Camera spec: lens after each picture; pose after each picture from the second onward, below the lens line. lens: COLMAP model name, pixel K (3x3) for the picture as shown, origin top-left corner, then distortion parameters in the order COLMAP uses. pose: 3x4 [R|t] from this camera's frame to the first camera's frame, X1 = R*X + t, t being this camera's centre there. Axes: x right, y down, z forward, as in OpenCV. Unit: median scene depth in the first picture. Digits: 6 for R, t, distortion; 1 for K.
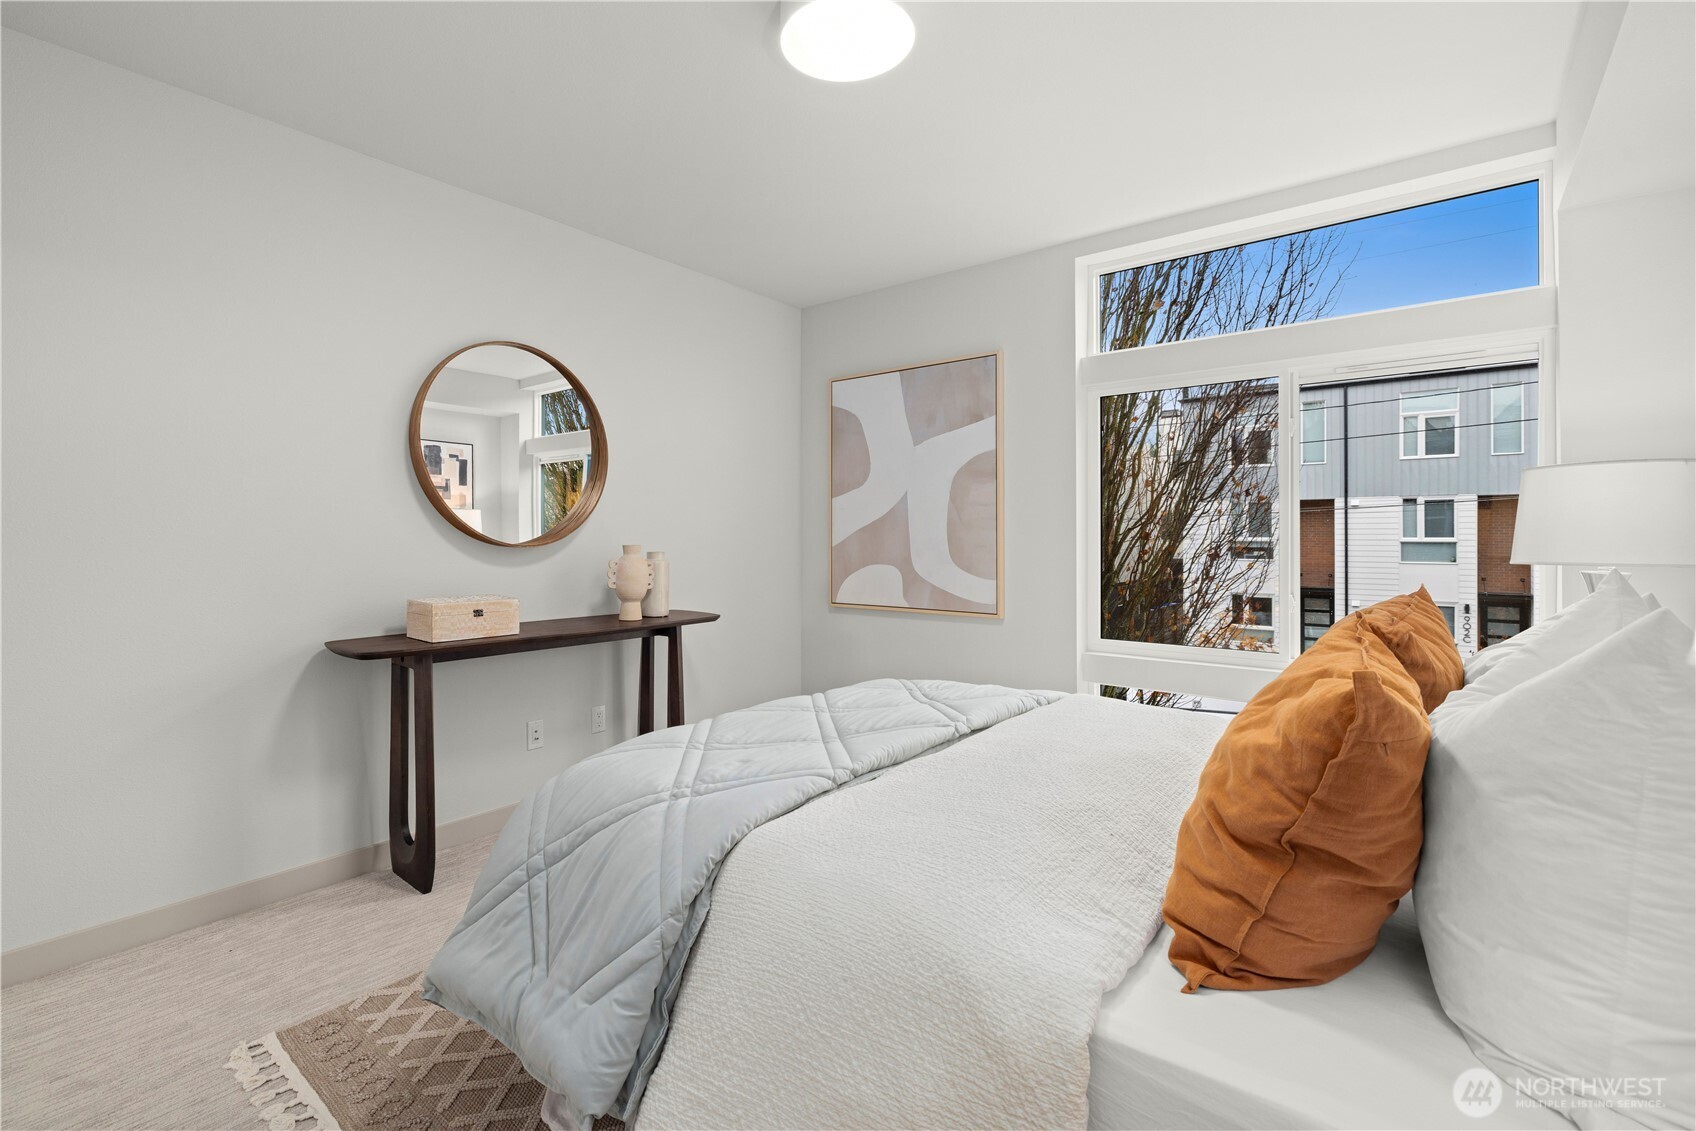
lens RADIAL K [[709.9, 0, 848.3], [0, 709.9, 542.0], [0, 0, 1]] dist [0.002091, 0.000490]
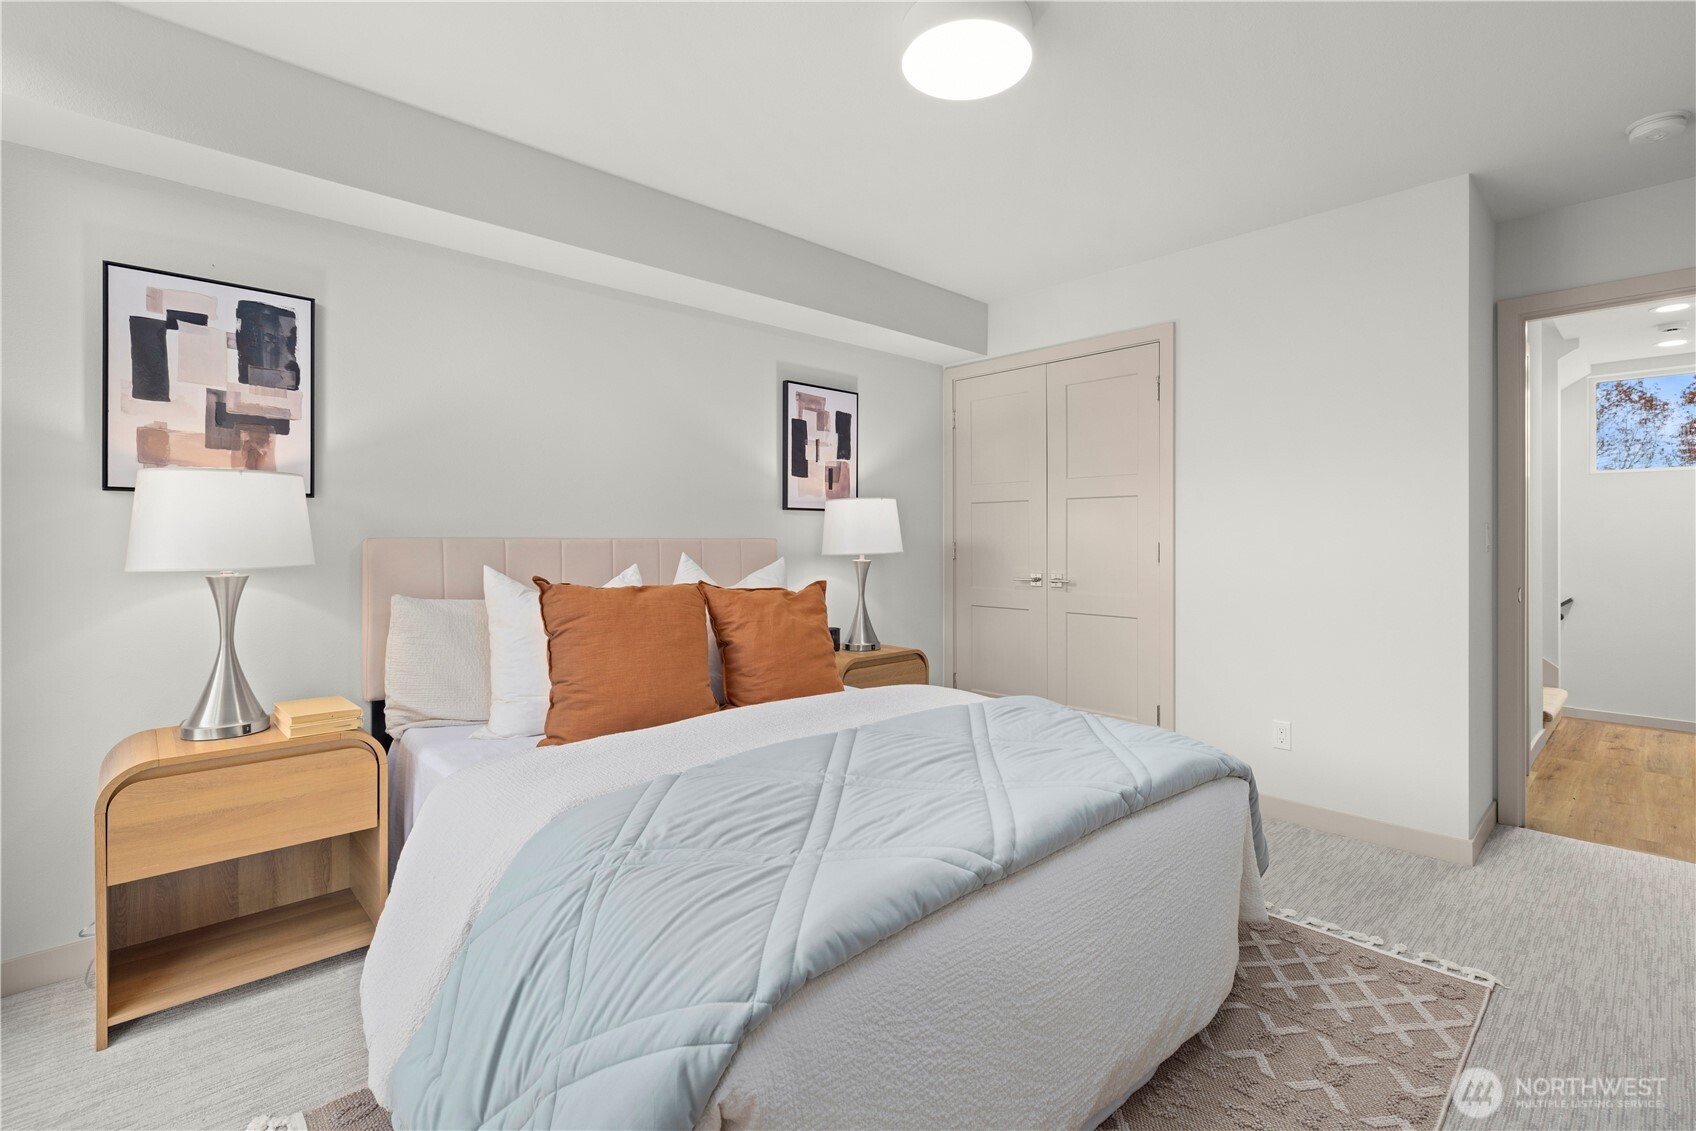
lens RADIAL K [[778.0, 0, 855.5], [0, 778.0, 541.9], [0, 0, 1]] dist [-0.003340, 0.000207]
pose [[-0.981887, 0.001060, 0.189464, -0.027459], [0.002917, 0.999950, 0.009518, -0.009861], [-0.189445, 0.009898, -0.981841, 1.027263]]
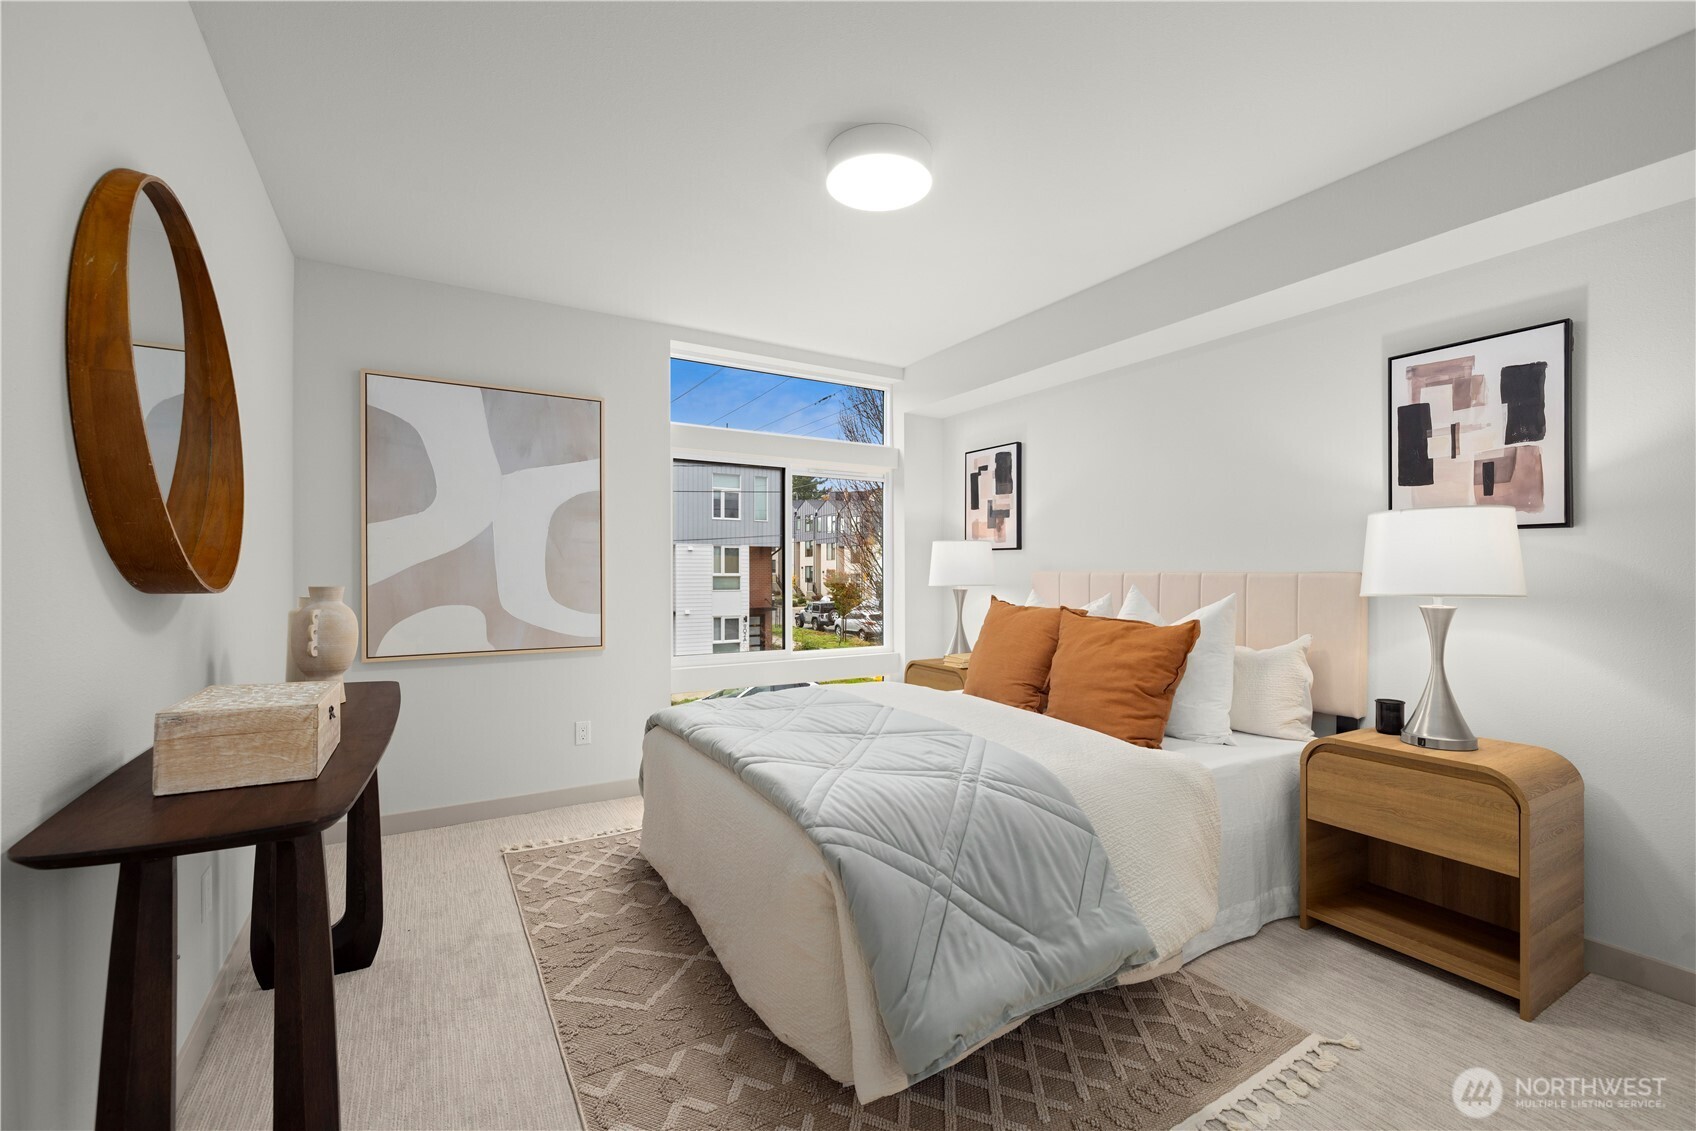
lens RADIAL K [[709.9, 0, 857.0], [0, 709.9, 567.2], [0, 0, 1]] dist [0.002091, 0.000490]
pose [[0.395239, 0.008619, 0.918538, -0.594422], [0.002385, 0.999943, -0.010410, -0.003874], [-0.918575, 0.006305, 0.395196, 0.222174]]
